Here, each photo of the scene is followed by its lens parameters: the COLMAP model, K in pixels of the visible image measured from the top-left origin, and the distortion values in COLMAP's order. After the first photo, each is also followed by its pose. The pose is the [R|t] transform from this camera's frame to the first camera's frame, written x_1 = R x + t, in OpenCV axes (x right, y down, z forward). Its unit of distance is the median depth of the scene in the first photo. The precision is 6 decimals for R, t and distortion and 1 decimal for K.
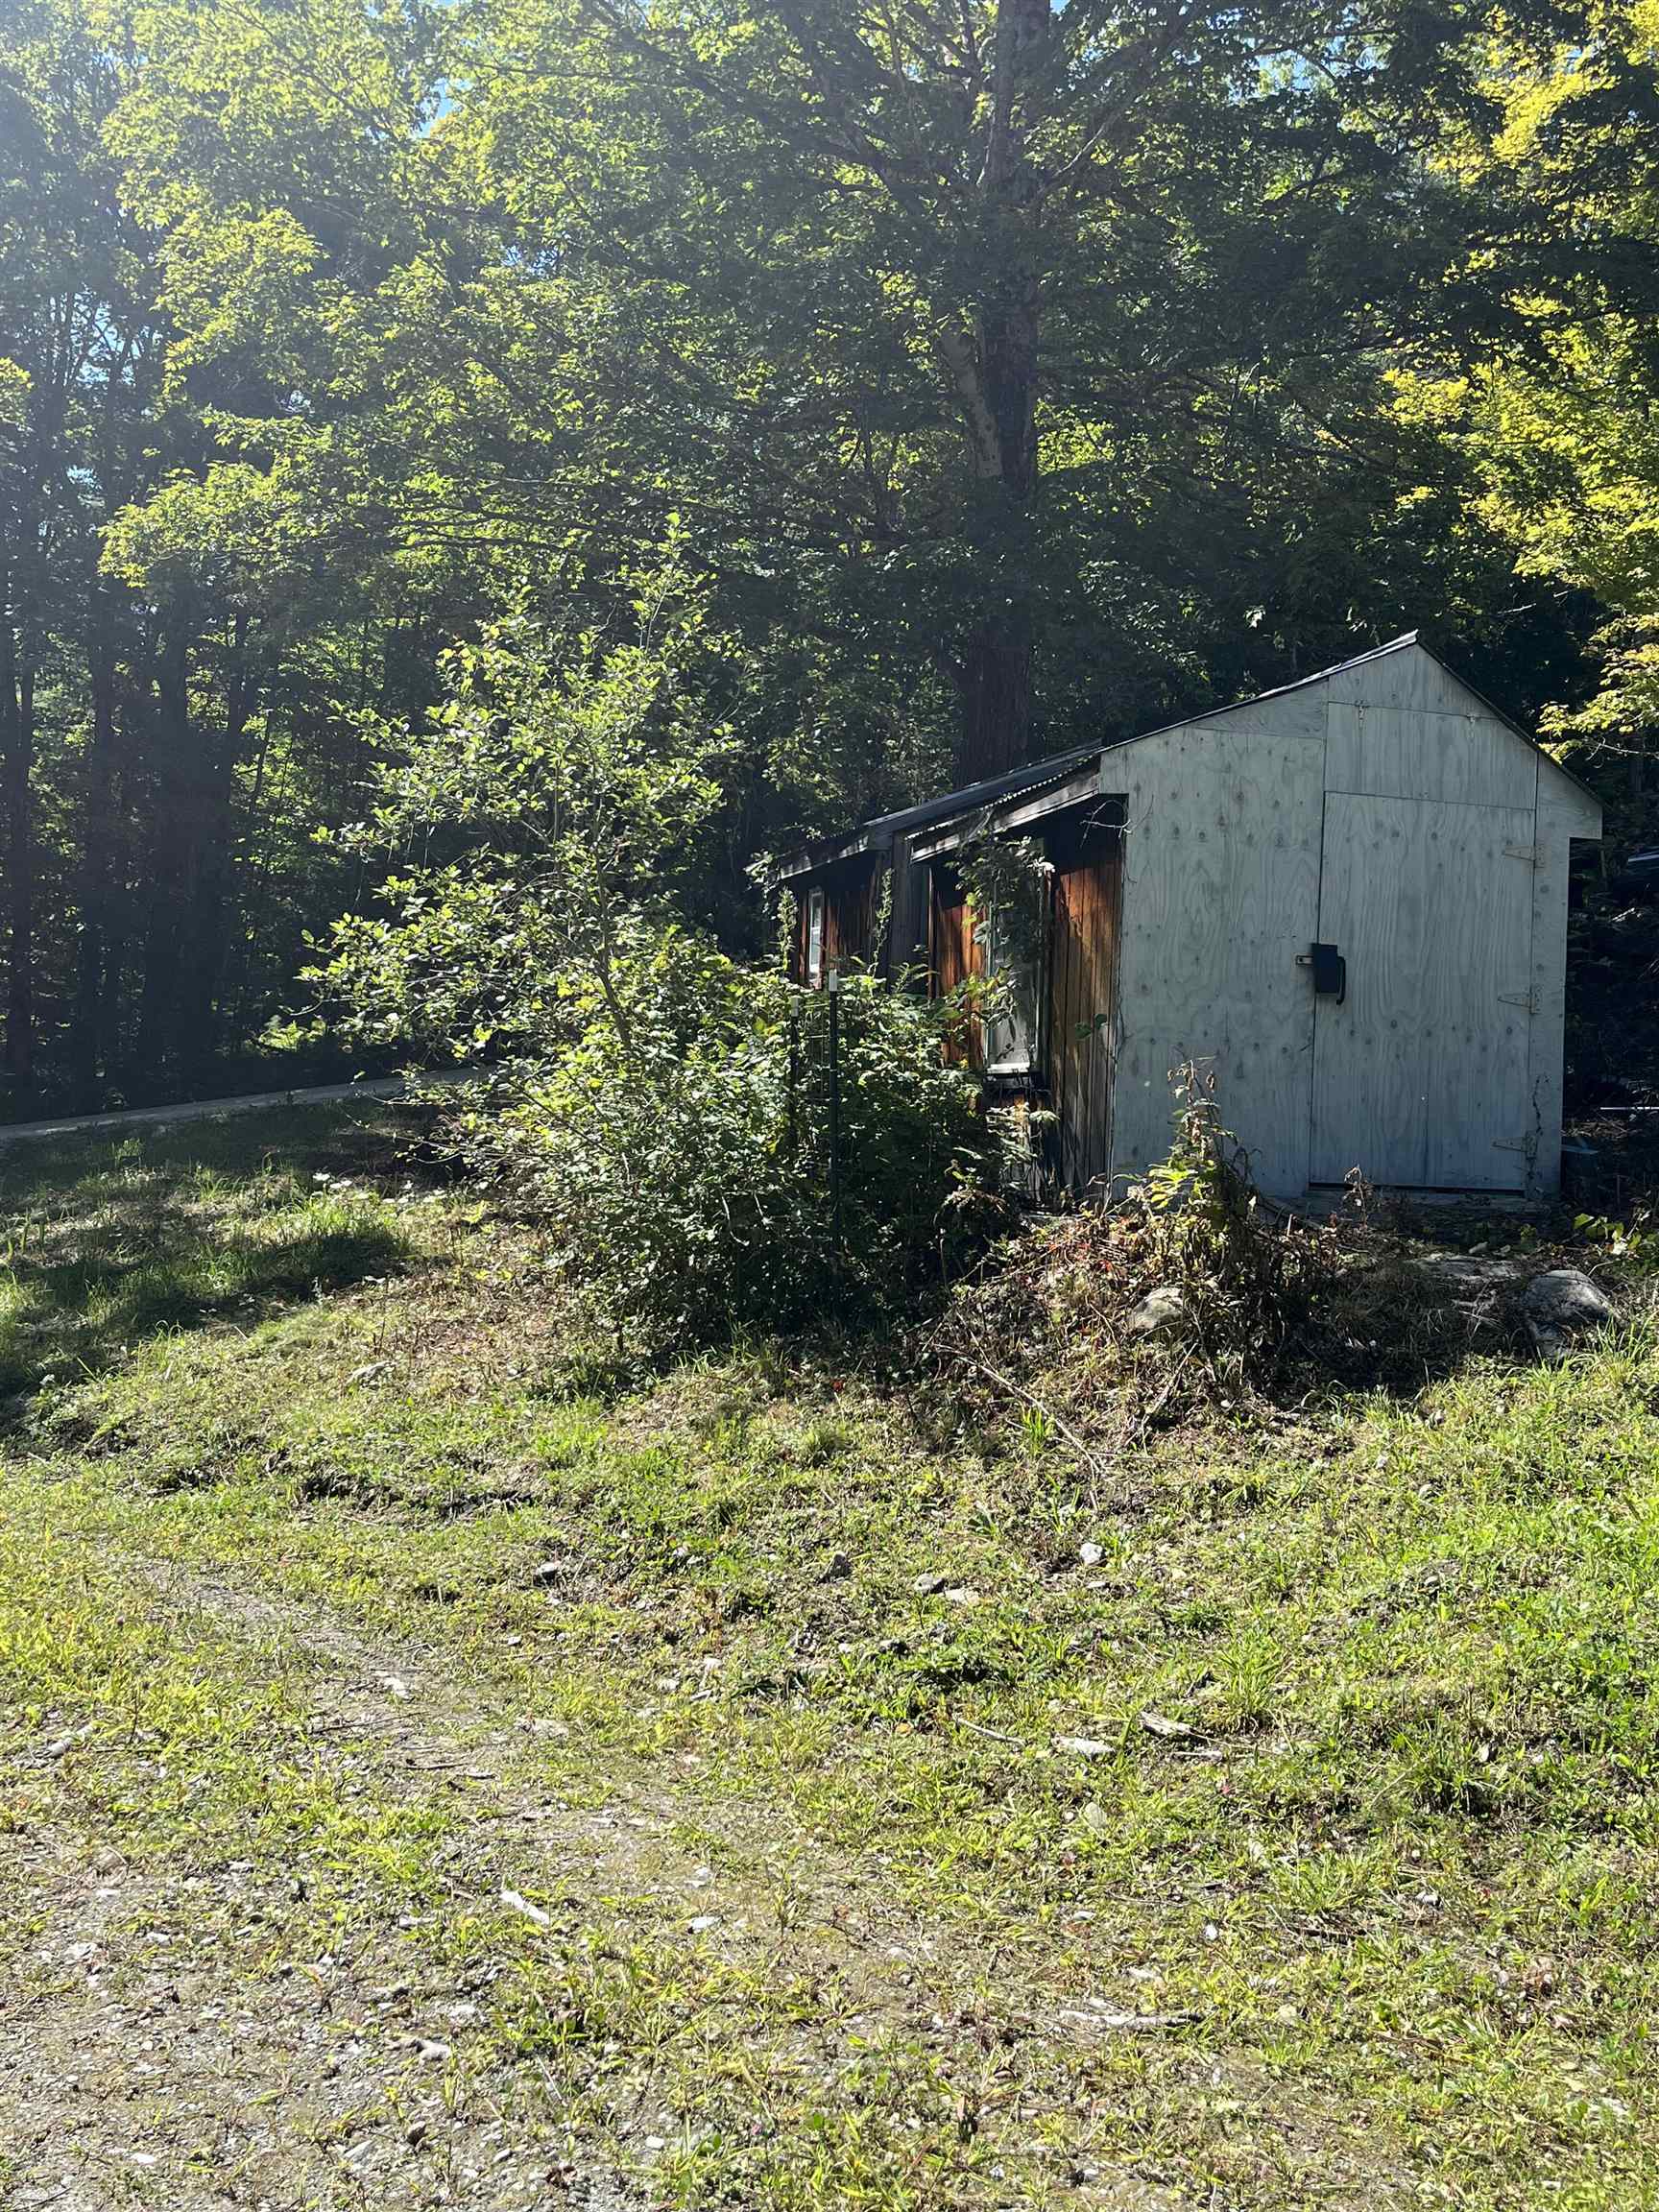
lens RADIAL K [[2114.2, 0, 826.8], [0, 2114.2, 1110.5], [0, 0, 1]] dist [0.058041, 0.000000]
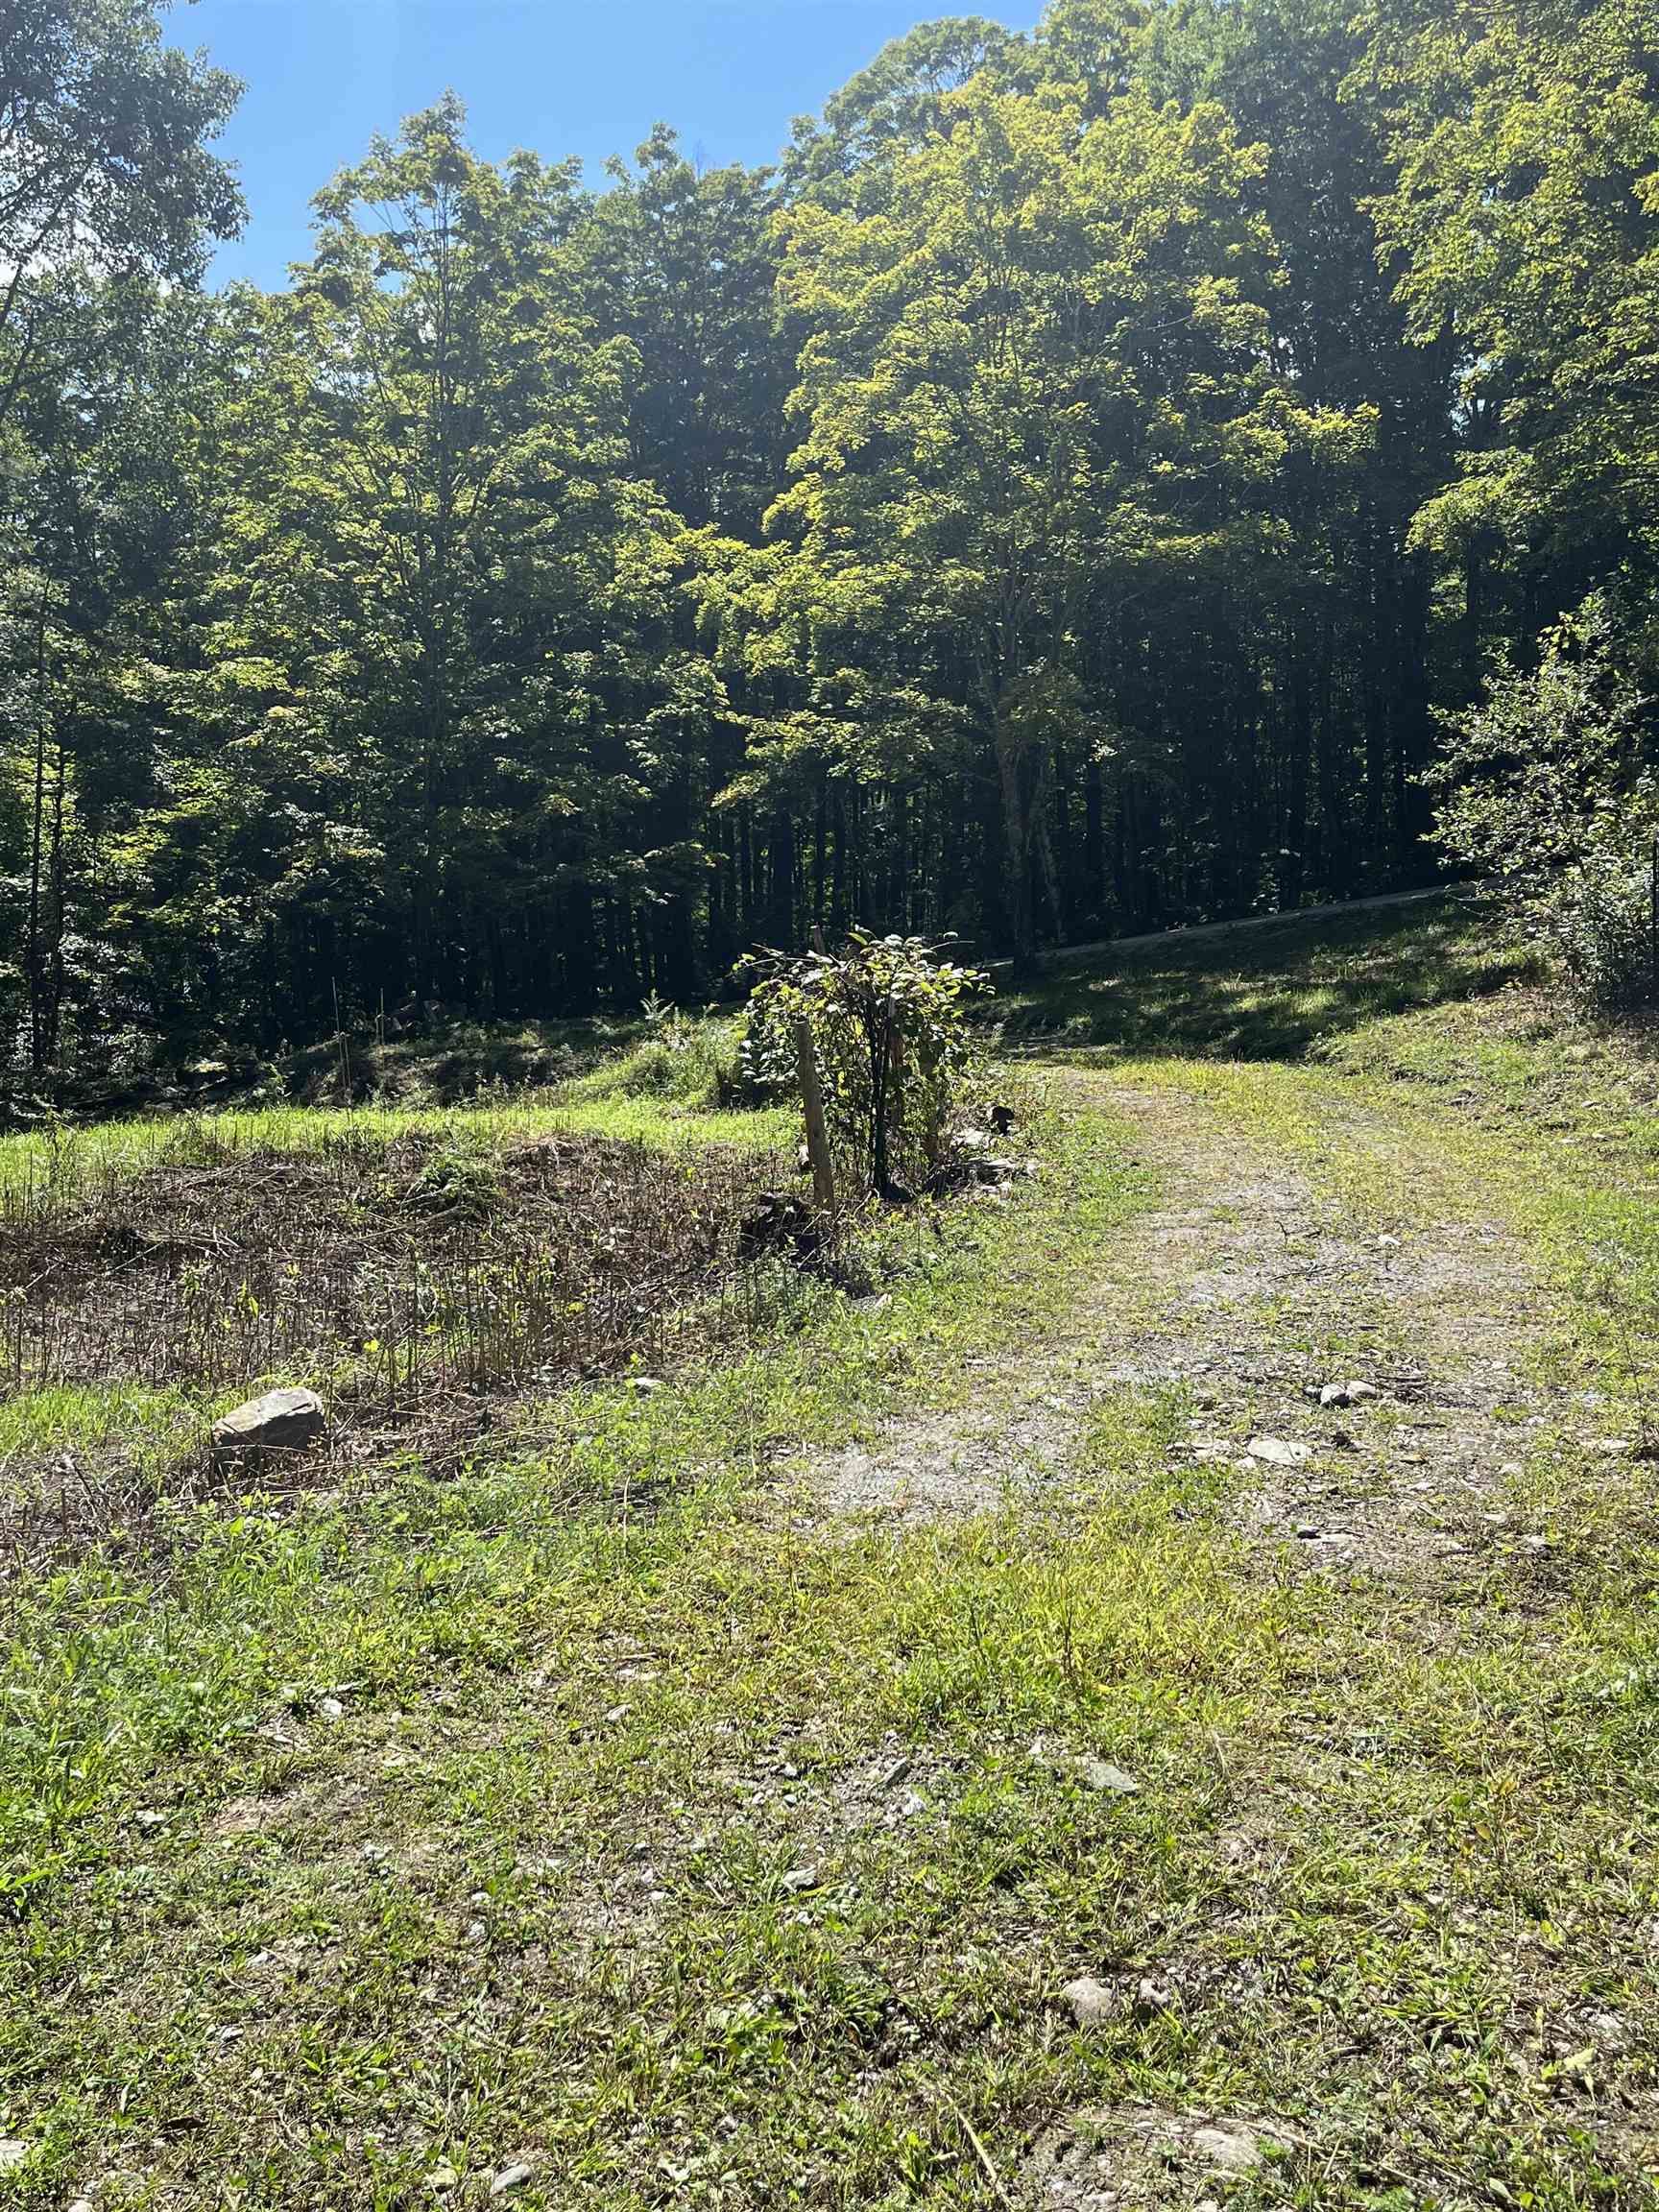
lens RADIAL K [[1998.3, 0, 835.4], [0, 1998.3, 1103.8], [0, 0, 1]] dist [0.025899, -0.016153]
pose [[0.770554, 0.030961, -0.636622, 0.563791], [0.049230, 0.992945, 0.107877, -0.045692], [0.635470, -0.114466, 0.763593, -0.880045]]
